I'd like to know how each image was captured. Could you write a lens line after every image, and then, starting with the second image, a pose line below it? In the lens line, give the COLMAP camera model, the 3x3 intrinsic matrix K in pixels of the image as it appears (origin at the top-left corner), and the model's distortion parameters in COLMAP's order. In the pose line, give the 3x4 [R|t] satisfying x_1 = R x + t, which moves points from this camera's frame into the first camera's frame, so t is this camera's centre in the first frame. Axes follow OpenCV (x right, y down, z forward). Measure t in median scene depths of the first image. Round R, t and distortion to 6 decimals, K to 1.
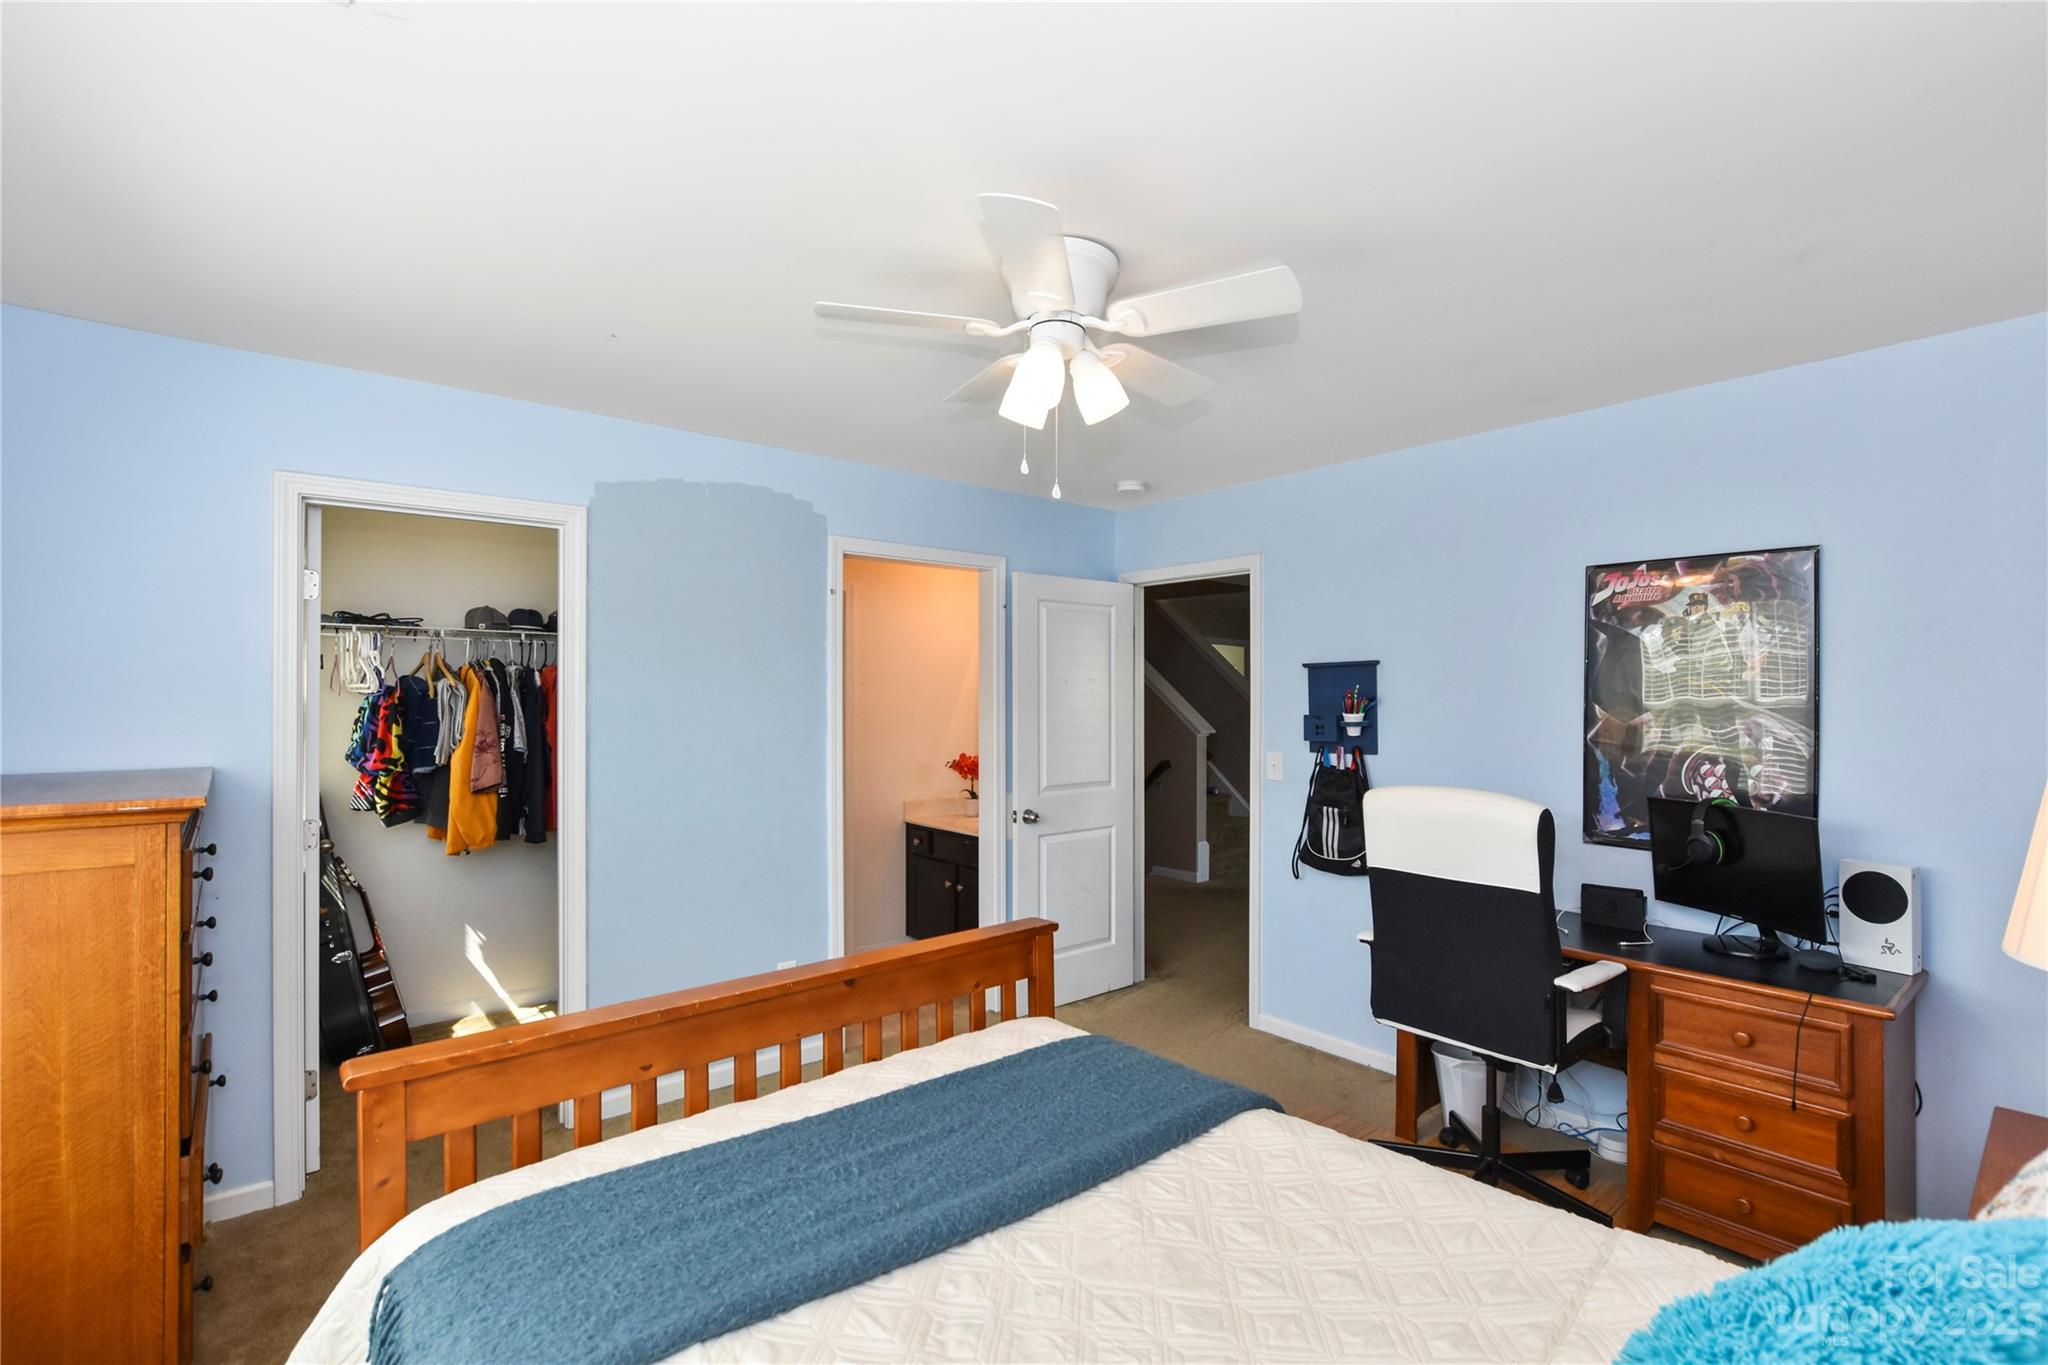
lens RADIAL K [[918.7, 0, 1044.1], [0, 918.7, 693.2], [0, 0, 1]] dist [-0.015543, 0.000678]
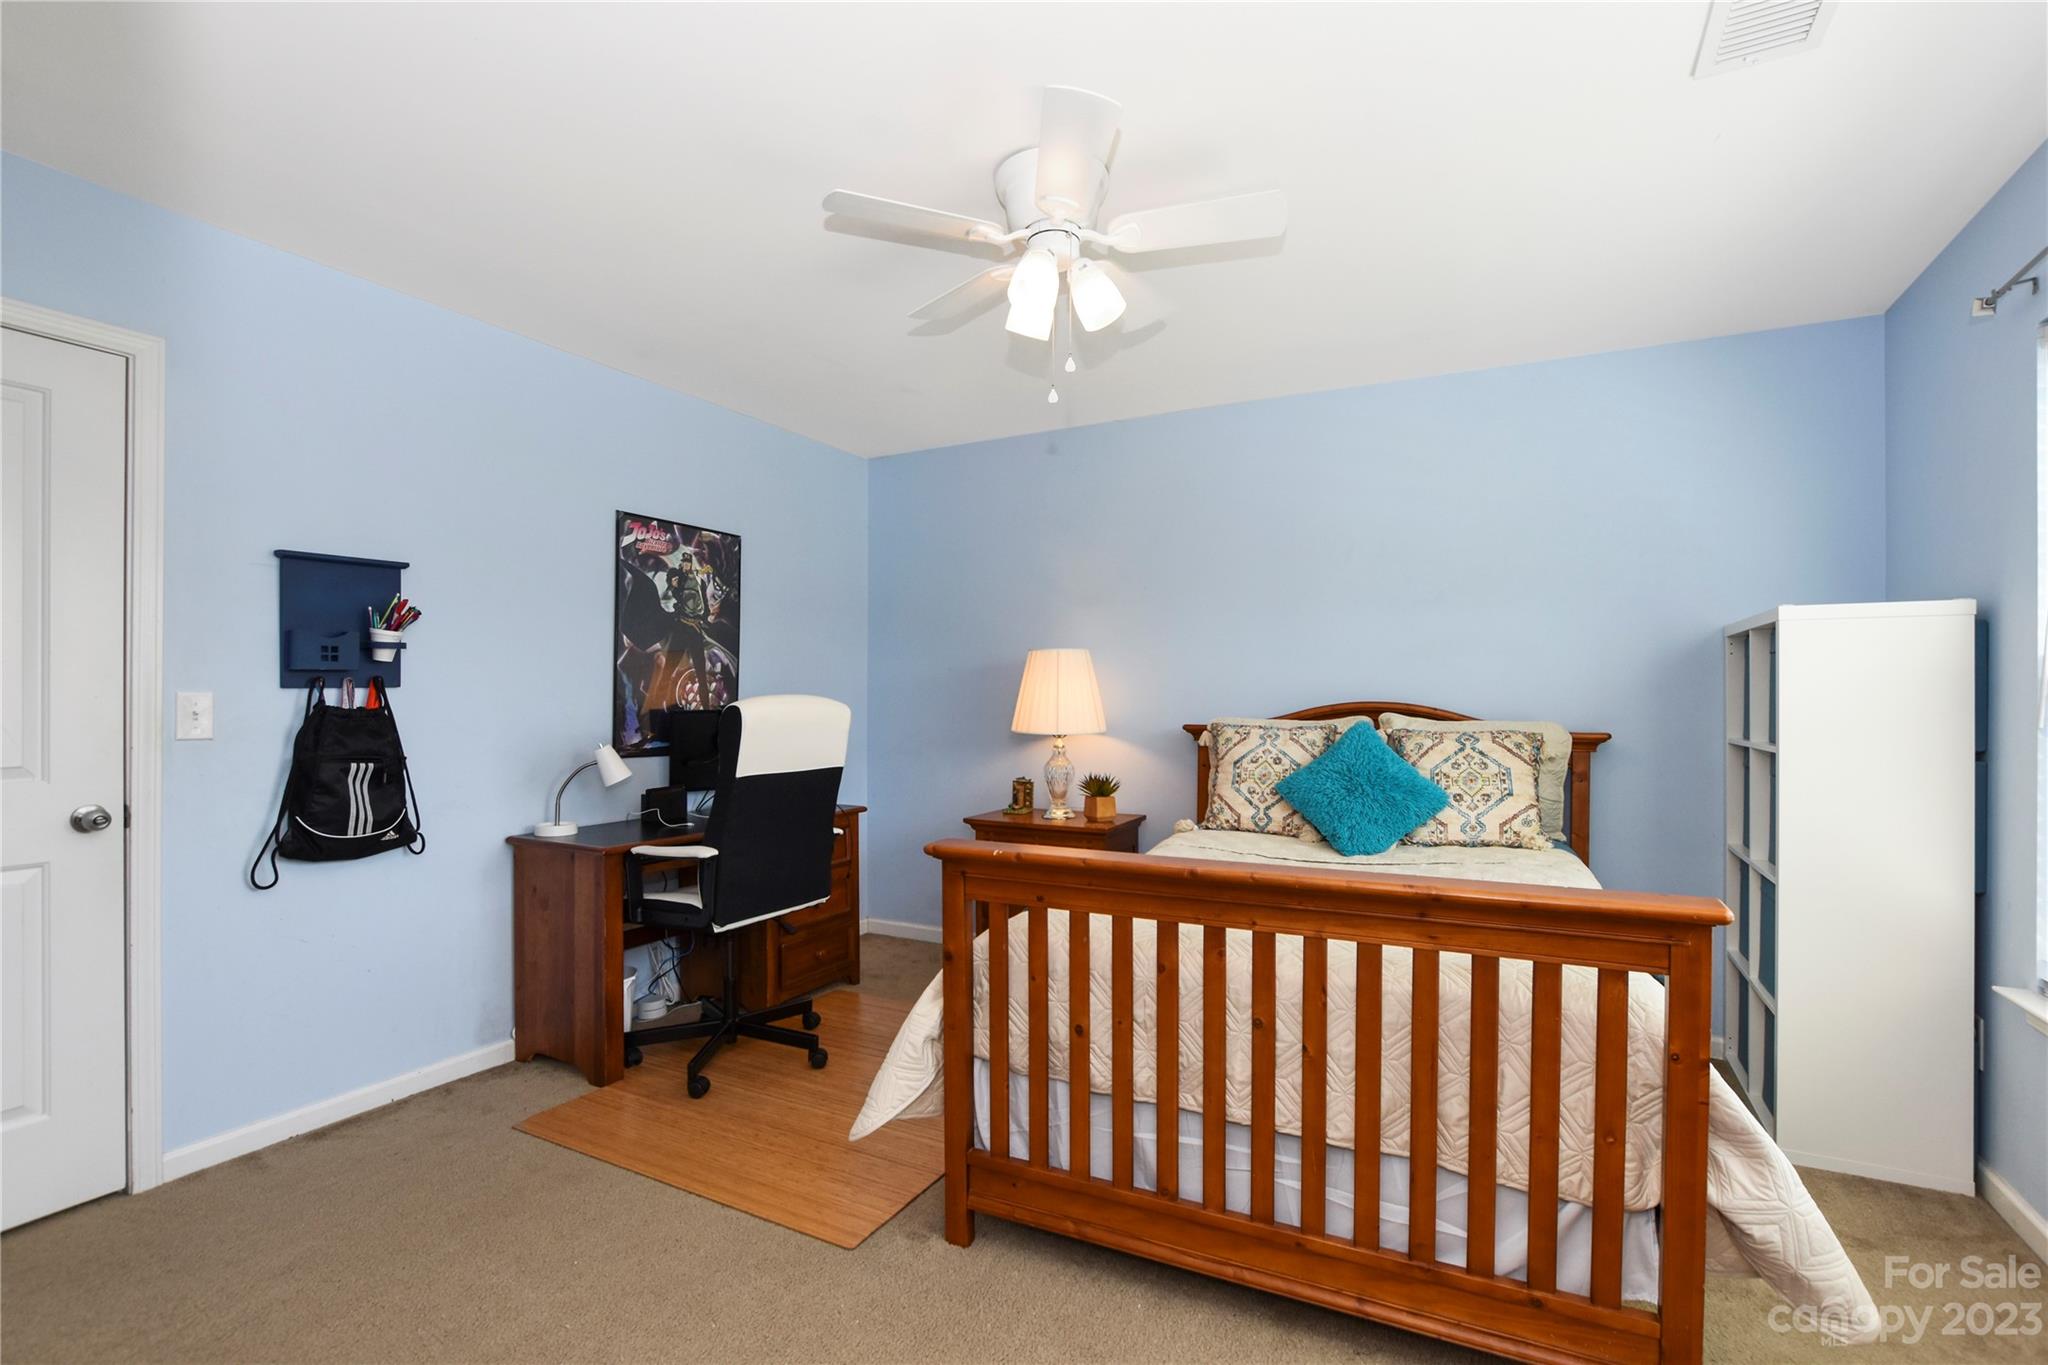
lens RADIAL K [[918.7, 0, 1044.1], [0, 918.7, 693.2], [0, 0, 1]] dist [-0.015543, 0.000678]
pose [[-0.370162, 0.007876, 0.928934, -0.653313], [0.004972, 0.999967, -0.006497, 0.096772], [-0.928954, 0.002214, -0.370189, 0.951522]]
